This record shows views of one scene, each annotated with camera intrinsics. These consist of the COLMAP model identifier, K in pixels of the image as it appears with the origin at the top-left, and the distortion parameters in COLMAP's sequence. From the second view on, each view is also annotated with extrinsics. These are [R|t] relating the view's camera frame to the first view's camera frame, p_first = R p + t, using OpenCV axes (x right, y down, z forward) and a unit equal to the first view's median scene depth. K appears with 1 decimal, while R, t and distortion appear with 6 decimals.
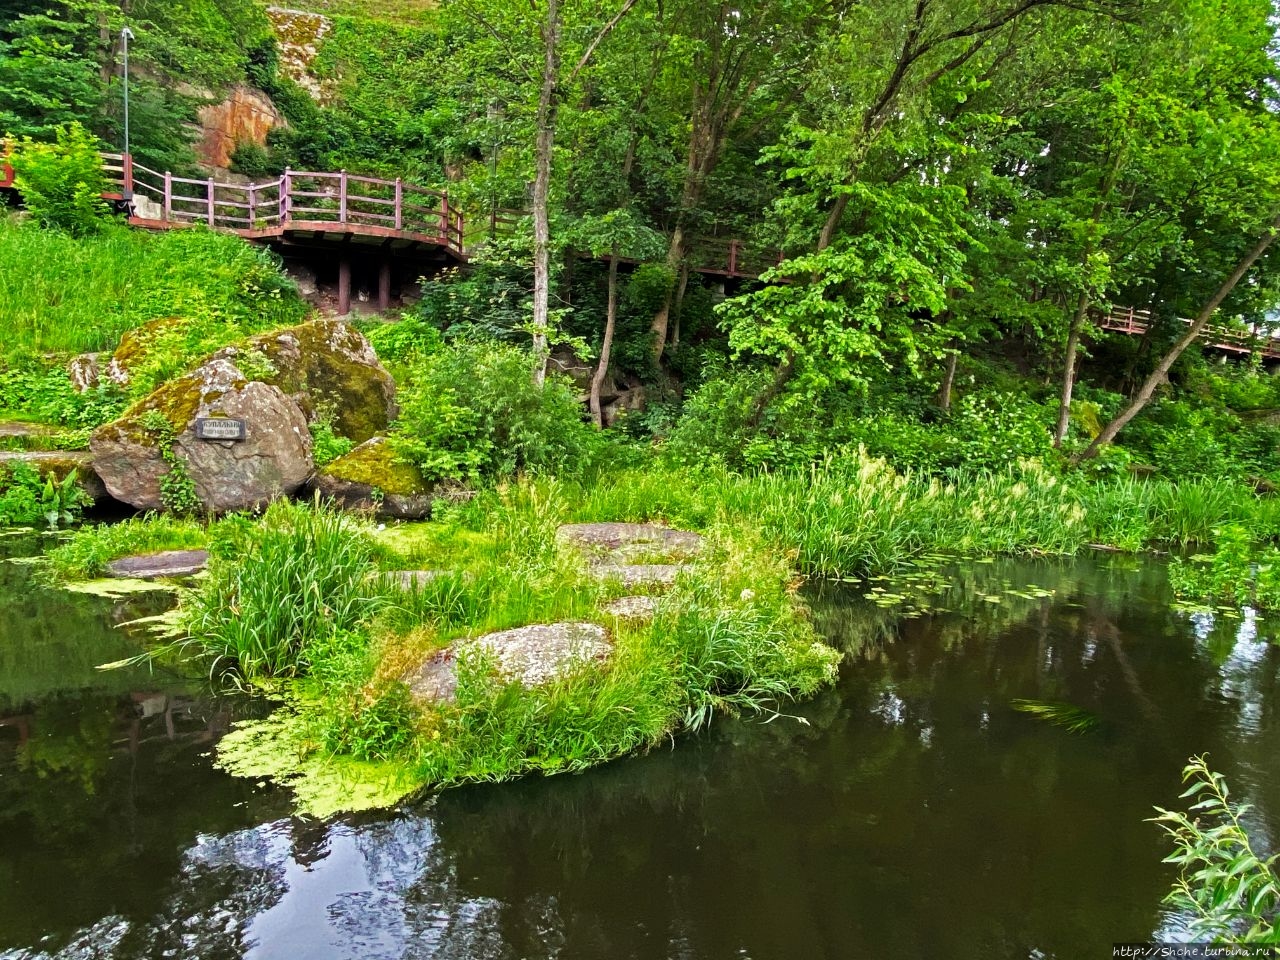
lens RADIAL K [[844.4, 0, 651.2], [0, 844.4, 485.0], [0, 0, 1]] dist [0.036288, -0.044473]
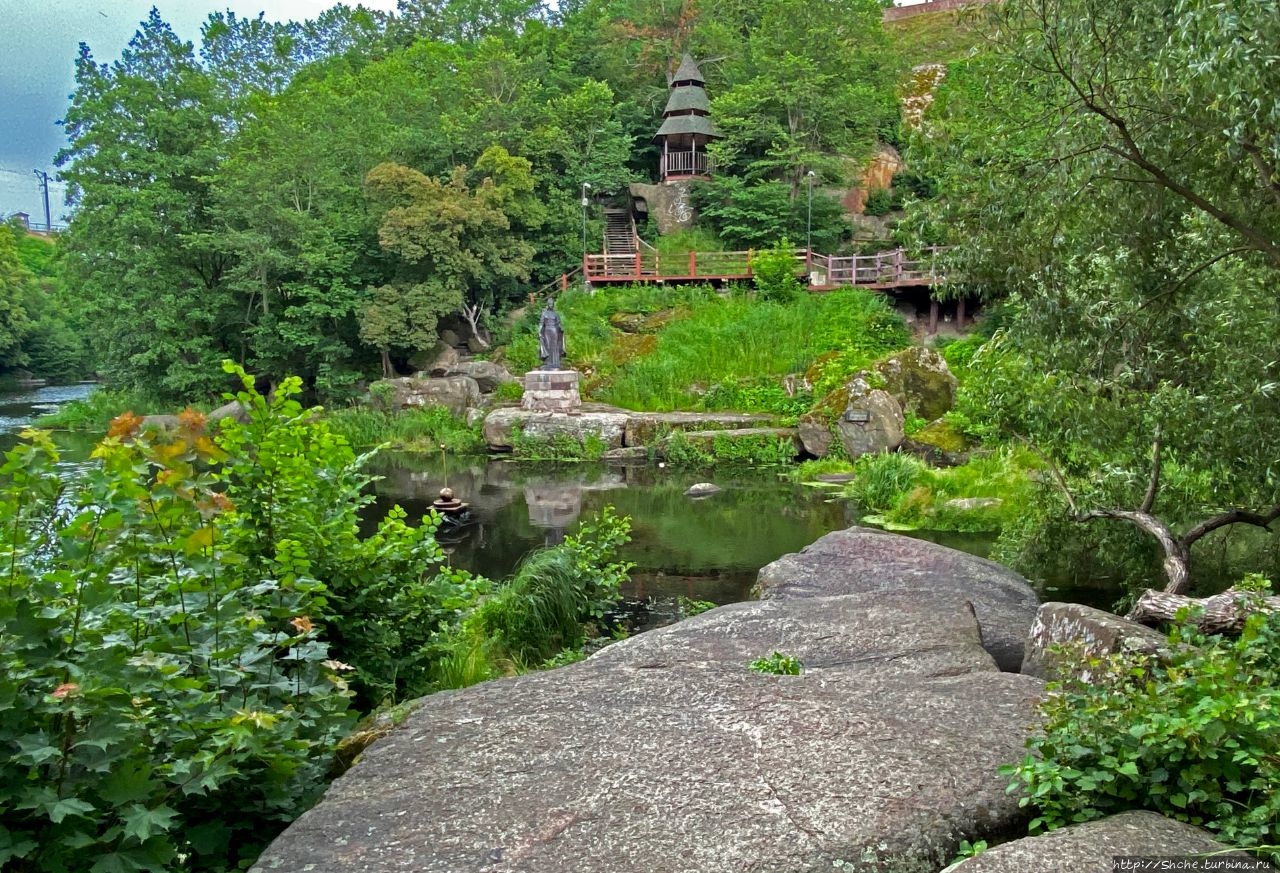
lens RADIAL K [[914.0, 0, 667.0], [0, 914.0, 497.4], [0, 0, 1]] dist [0.076455, -0.027211]
pose [[0.792297, 0.044432, -0.608516, 0.299866], [-0.017721, 0.998600, 0.049842, 0.015904], [0.609878, -0.028707, 0.791975, -0.648294]]
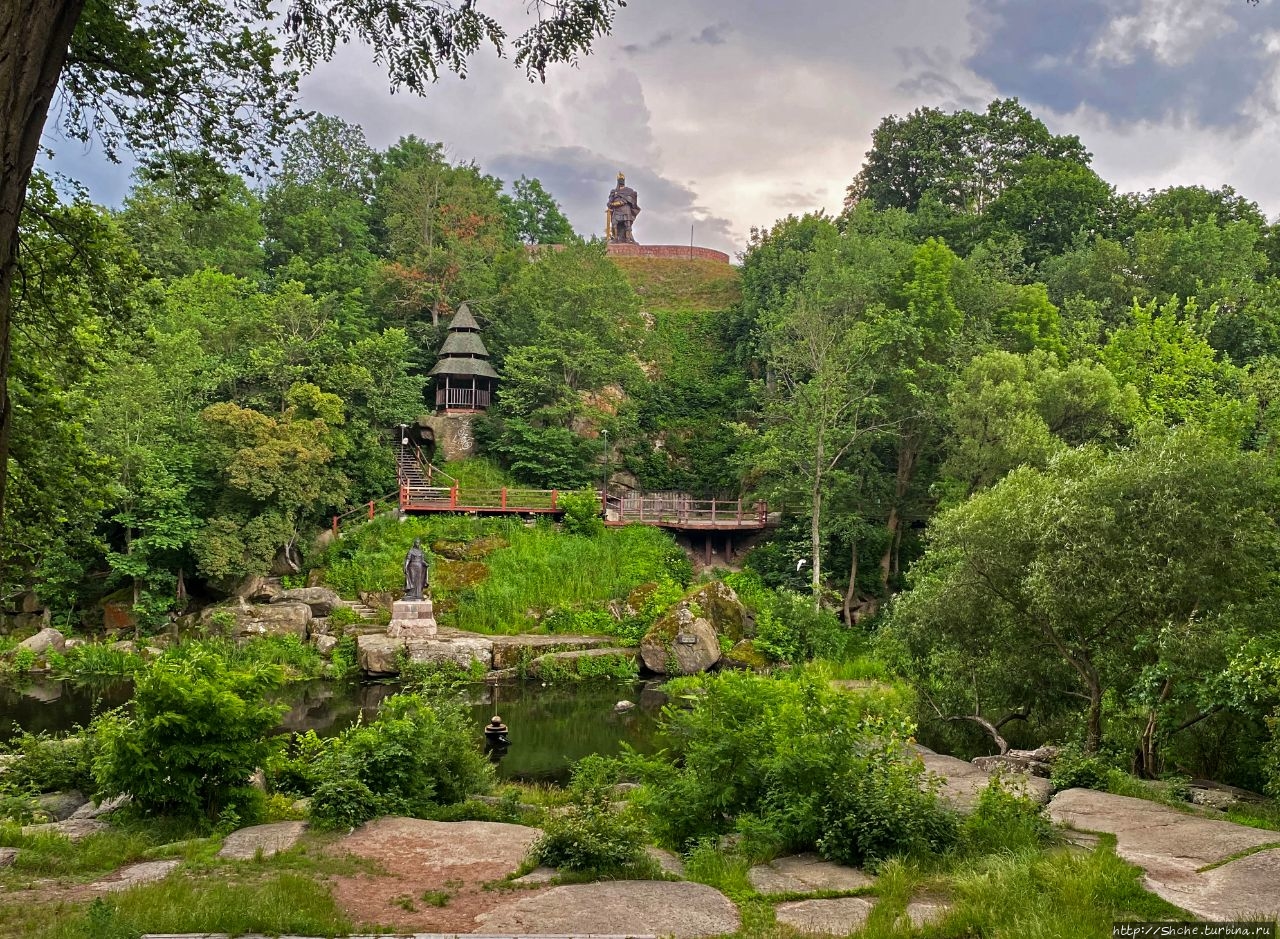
lens RADIAL K [[1143.9, 0, 634.3], [0, 1143.9, 476.8], [0, 0, 1]] dist [0.111570, -0.042692]
pose [[0.963493, -0.042205, -0.264388, 0.171079], [0.006206, 0.990752, -0.135540, -0.059198], [0.267663, 0.128951, 0.954845, -1.632027]]
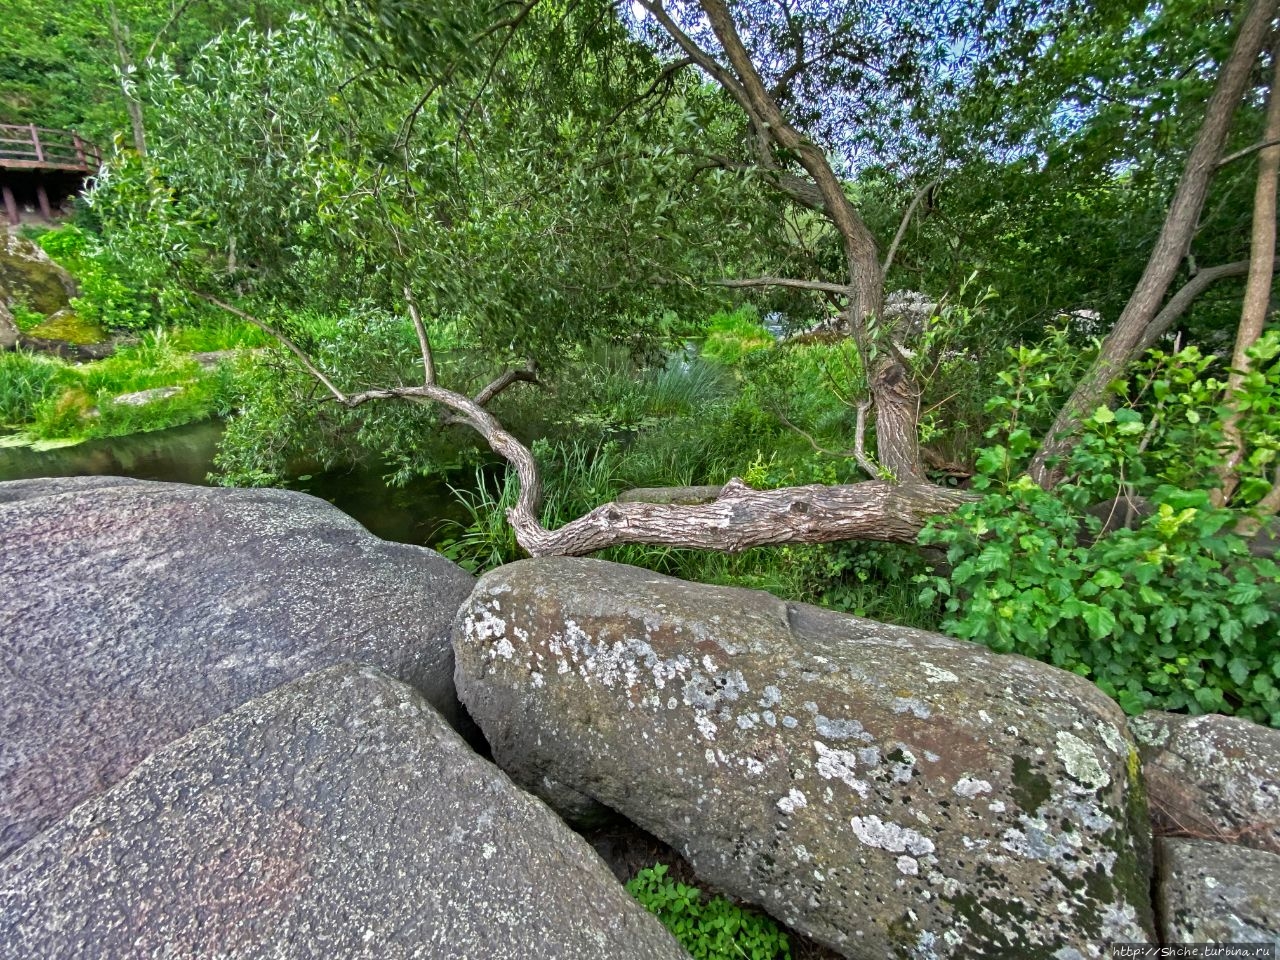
lens RADIAL K [[536.1, 0, 638.8], [0, 536.1, 489.0], [0, 0, 1]] dist [-0.036733, -0.001214]
pose [[0.892430, -0.188758, 0.409803, 0.164402], [0.055560, 0.947344, 0.315360, 0.018416], [-0.447751, -0.258669, 0.855926, -0.340287]]
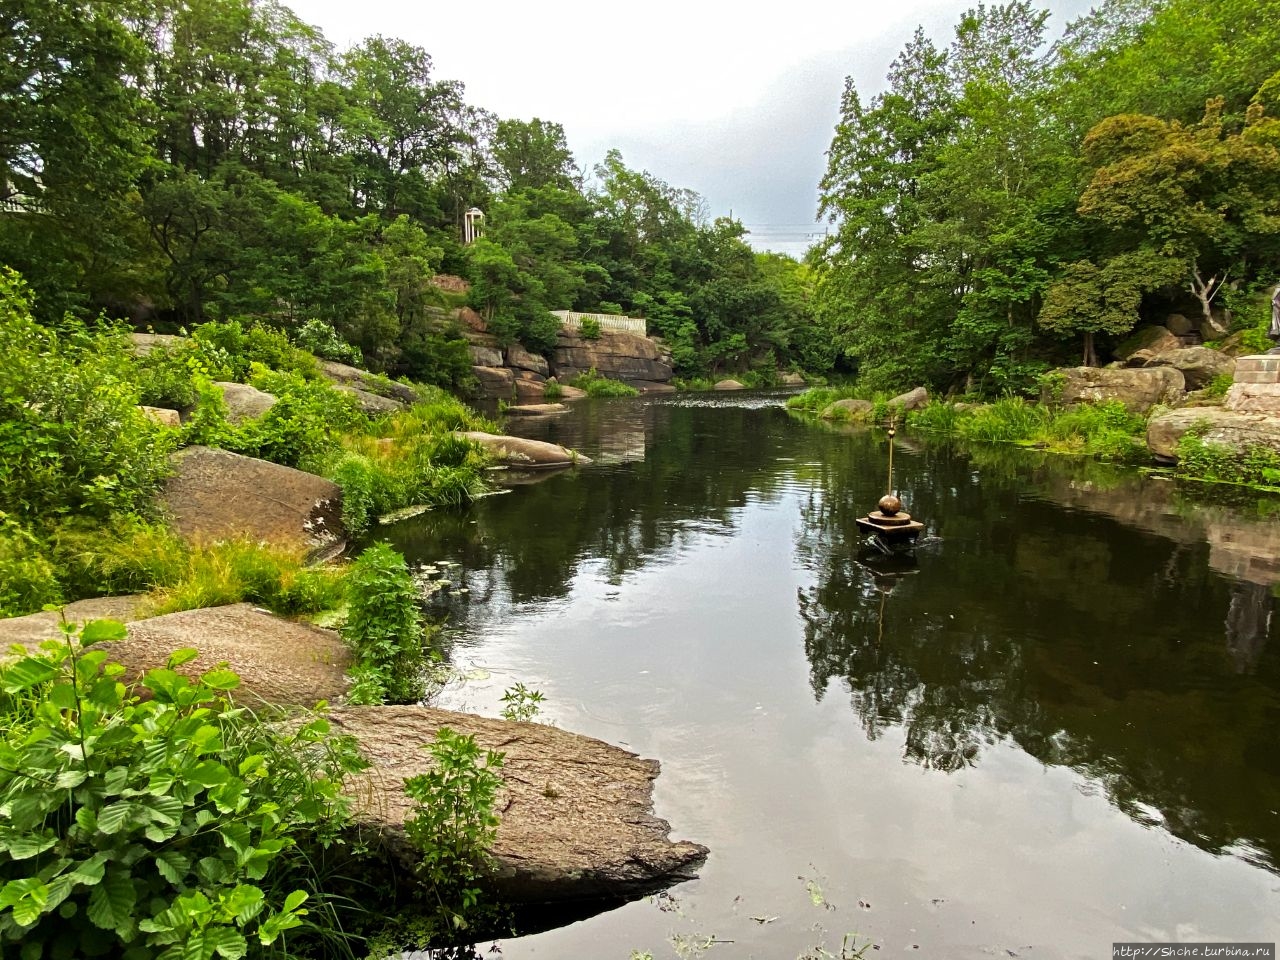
lens RADIAL K [[729.4, 0, 631.1], [0, 729.4, 491.9], [0, 0, 1]] dist [0.001956, -0.016491]
pose [[-0.058945, 0.122201, -0.990753, 0.038143], [-0.106953, 0.985993, 0.127977, 0.009805], [0.992515, 0.113507, -0.045050, -0.170375]]
